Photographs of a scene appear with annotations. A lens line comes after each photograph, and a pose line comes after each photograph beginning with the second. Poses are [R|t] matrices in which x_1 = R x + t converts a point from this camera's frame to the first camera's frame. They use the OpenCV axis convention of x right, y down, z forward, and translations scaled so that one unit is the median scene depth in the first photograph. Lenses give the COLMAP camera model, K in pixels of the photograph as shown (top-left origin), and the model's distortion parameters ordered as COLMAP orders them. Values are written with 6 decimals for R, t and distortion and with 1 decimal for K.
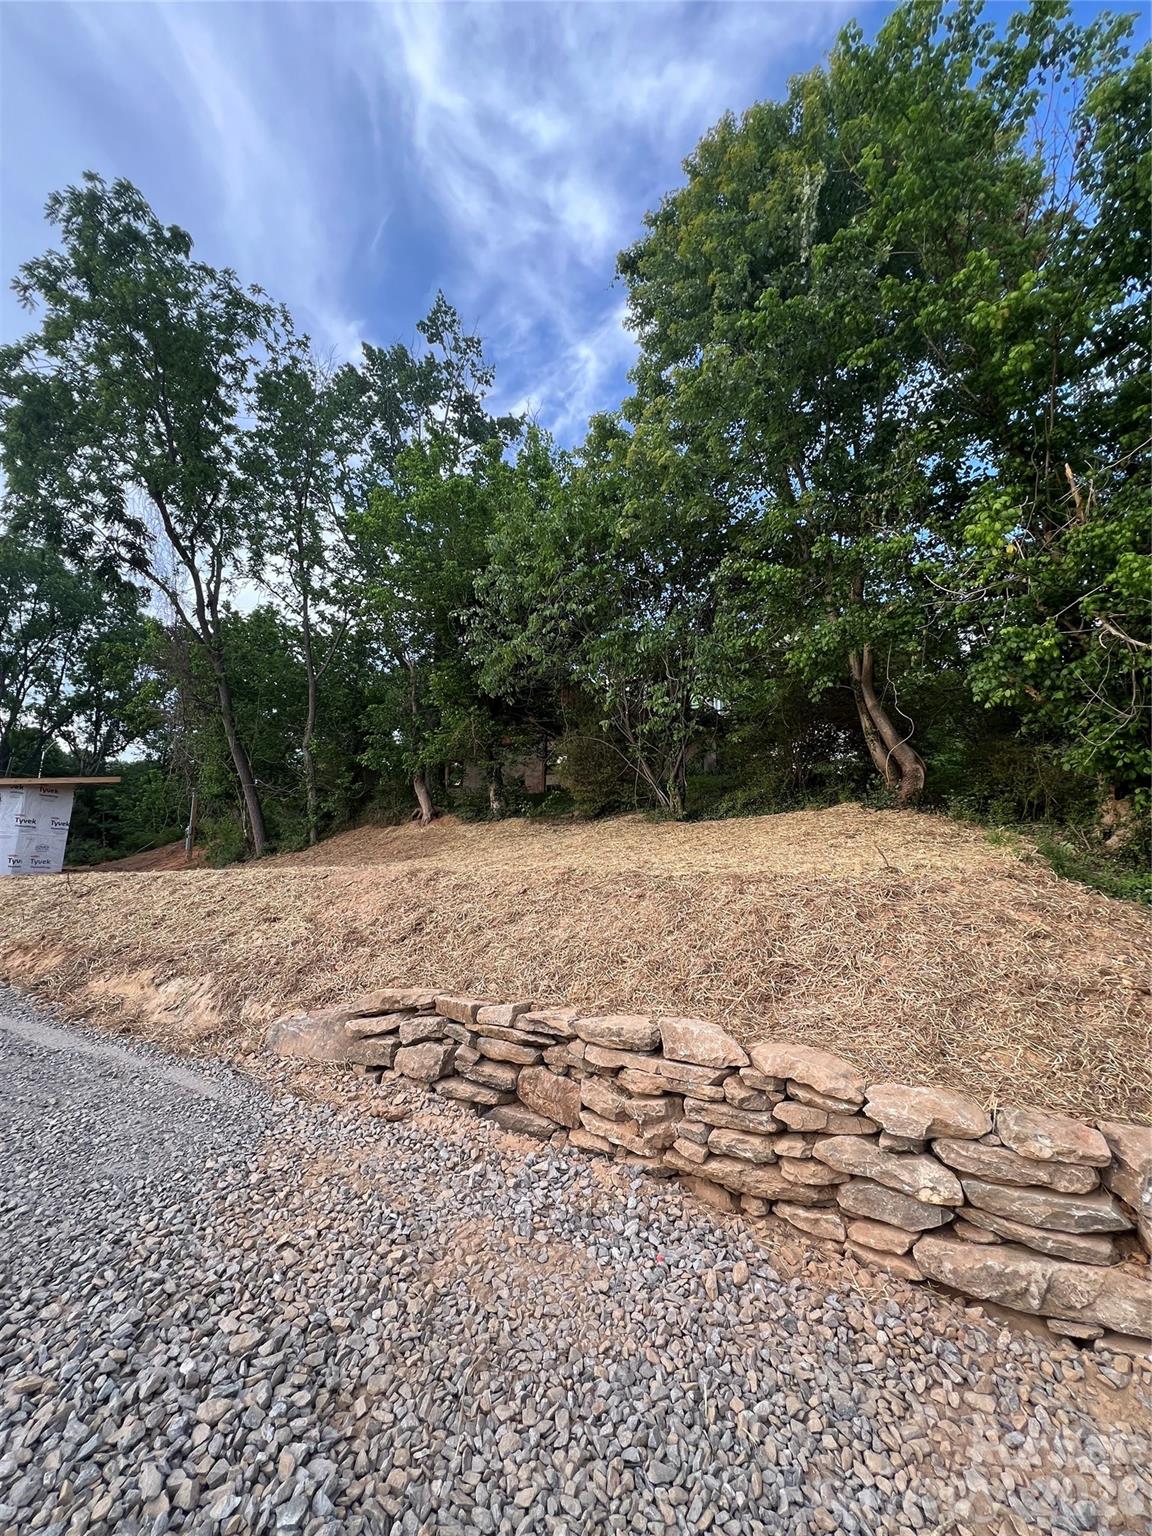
lens RADIAL K [[612.5, 0, 576.0], [0, 612.5, 768.0], [0, 0, 1]] dist [-0.002260, -0.000079]
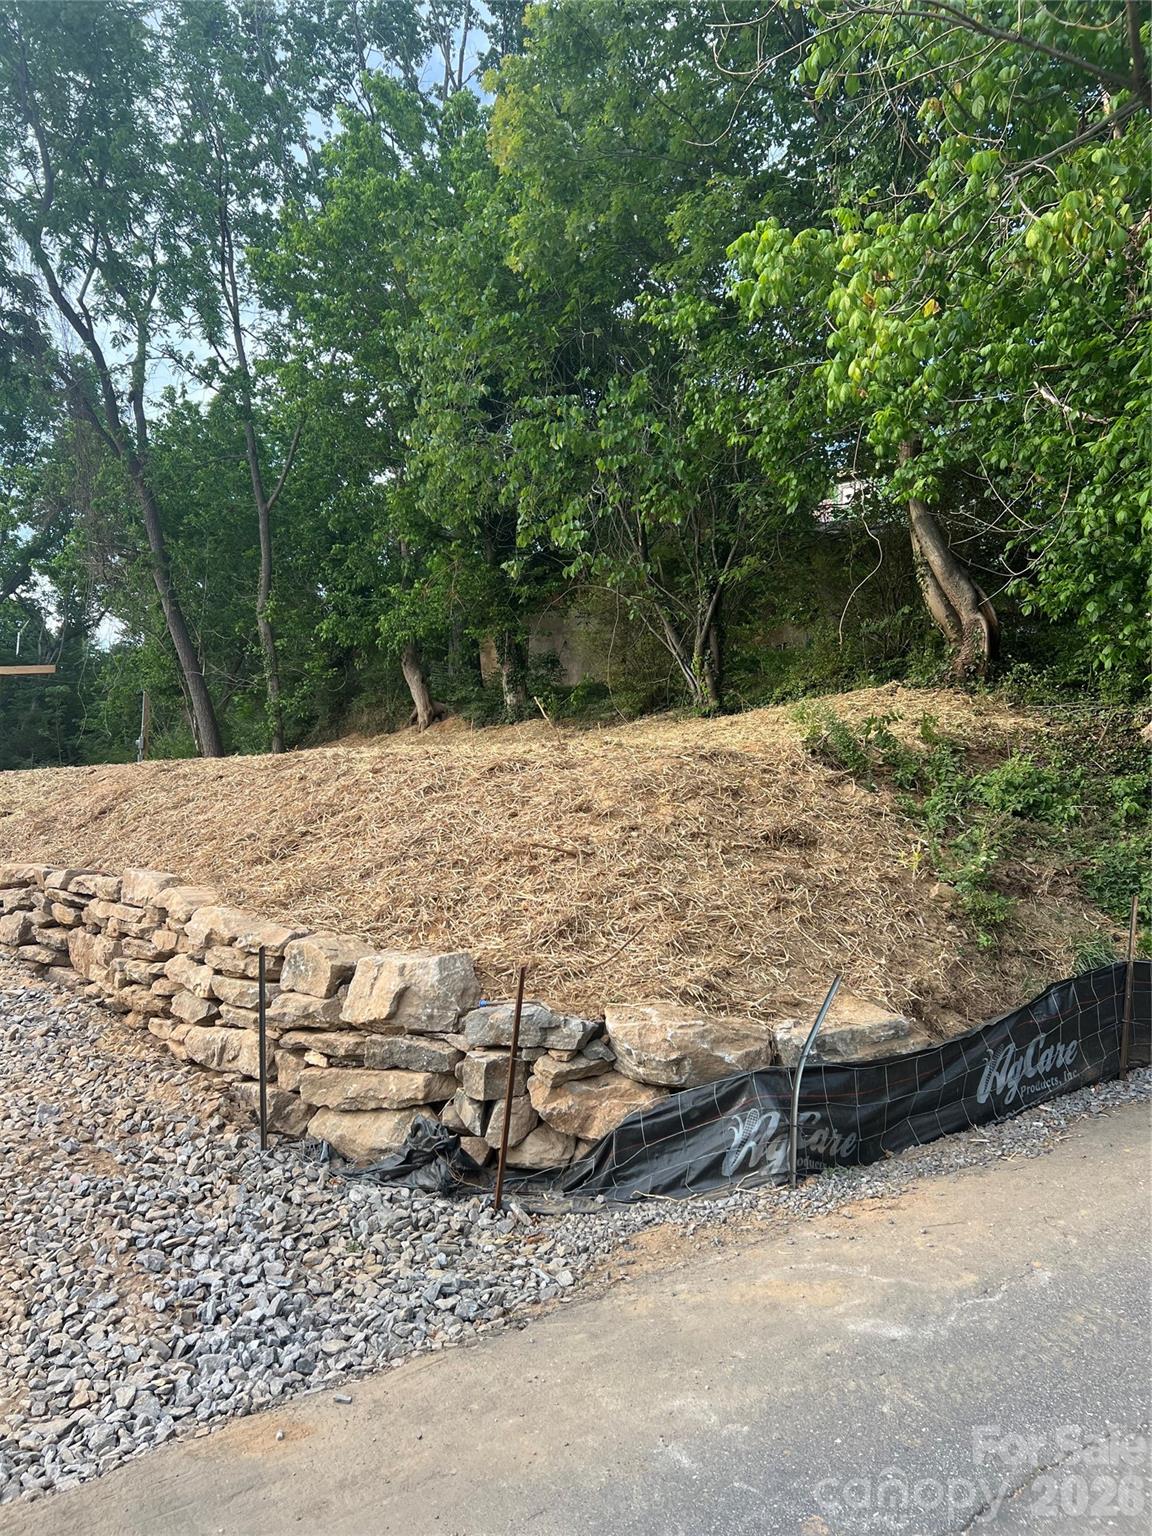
lens RADIAL K [[1168.2, 0, 576.0], [0, 1168.2, 768.0], [0, 0, 1]] dist [0.000567, 0.000545]
pose [[0.958101, 0.013849, -0.286097, 0.254695], [0.015309, 0.994927, 0.099430, 0.012450], [0.286022, -0.099644, 0.953028, -0.109761]]
